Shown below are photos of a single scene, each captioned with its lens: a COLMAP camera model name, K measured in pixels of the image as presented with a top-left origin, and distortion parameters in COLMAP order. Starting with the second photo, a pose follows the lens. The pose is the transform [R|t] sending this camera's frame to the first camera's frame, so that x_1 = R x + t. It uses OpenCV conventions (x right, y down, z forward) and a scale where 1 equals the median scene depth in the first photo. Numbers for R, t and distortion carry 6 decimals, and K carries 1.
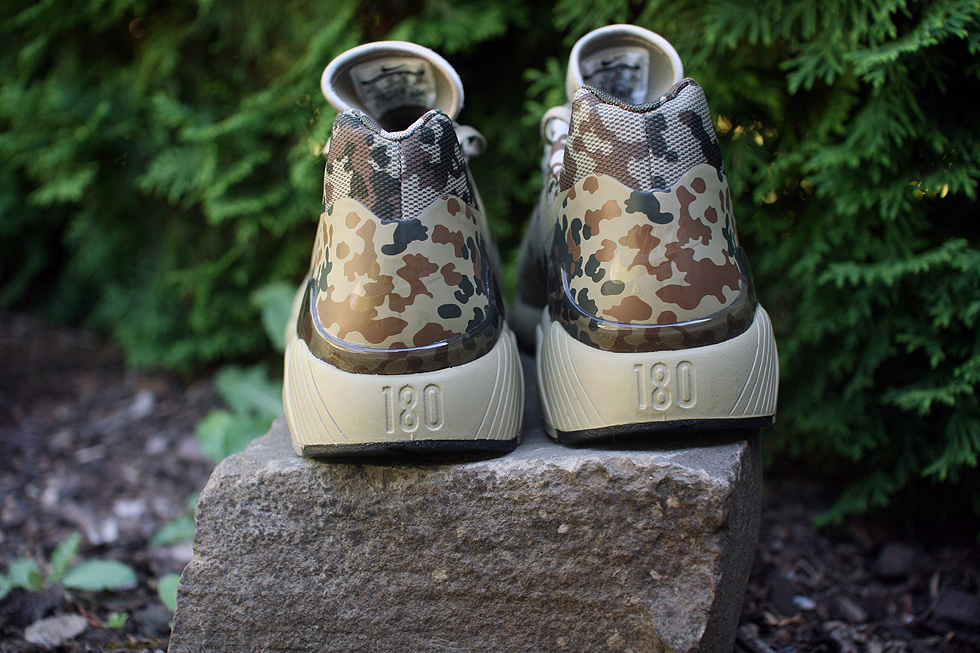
lens RADIAL K [[1373.2, 0, 490.0], [0, 1373.2, 326.5], [0, 0, 1]] dist [-0.161343, 0.145209]
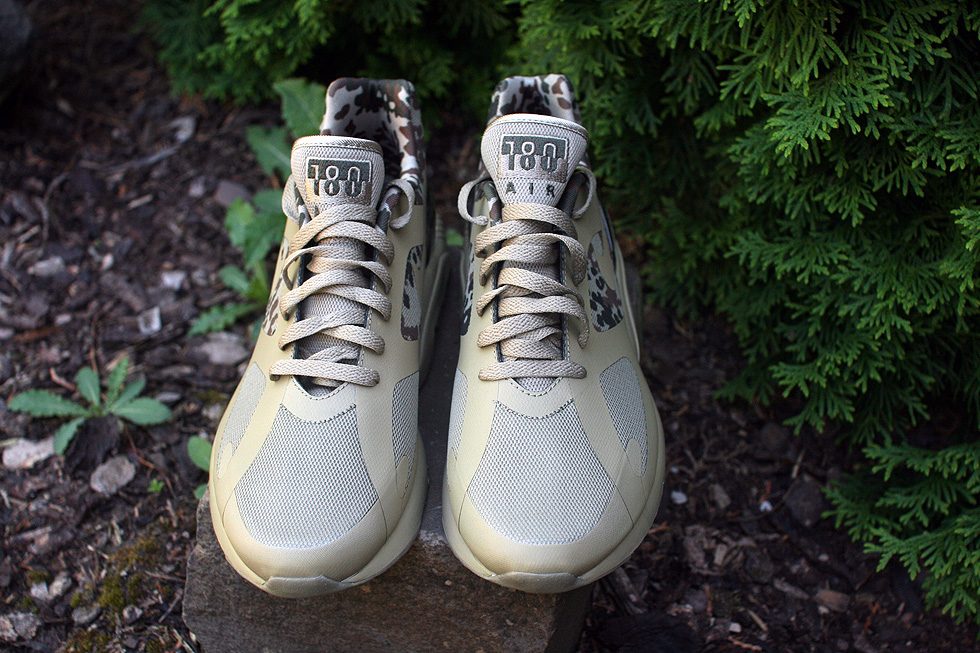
lens RADIAL K [[1373.2, 0, 490.0], [0, 1373.2, 326.5], [0, 0, 1]] dist [-0.161343, 0.145209]
pose [[0.996106, 0.067315, -0.056932, 0.154301], [-0.031793, 0.876588, 0.480190, -0.742122], [0.082230, -0.476511, 0.875315, -0.102472]]
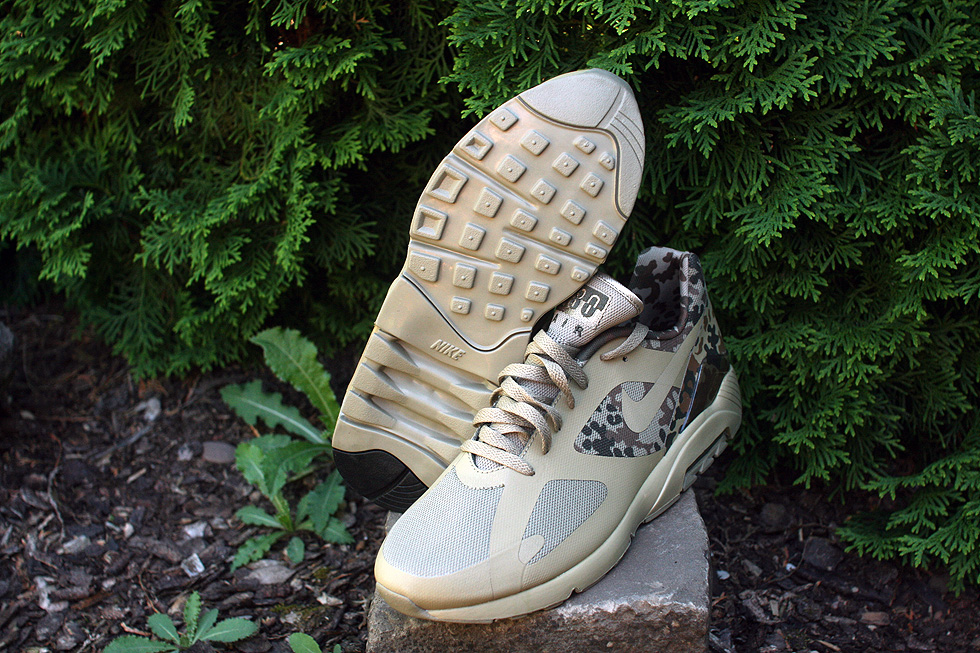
lens RADIAL K [[1373.2, 0, 490.0], [0, 1373.2, 326.5], [0, 0, 1]] dist [-0.161343, 0.145209]
pose [[0.977822, -0.155585, 0.140208, -0.250651], [0.113360, 0.956068, 0.270340, -0.658617], [-0.176109, -0.248450, 0.952501, -0.428049]]
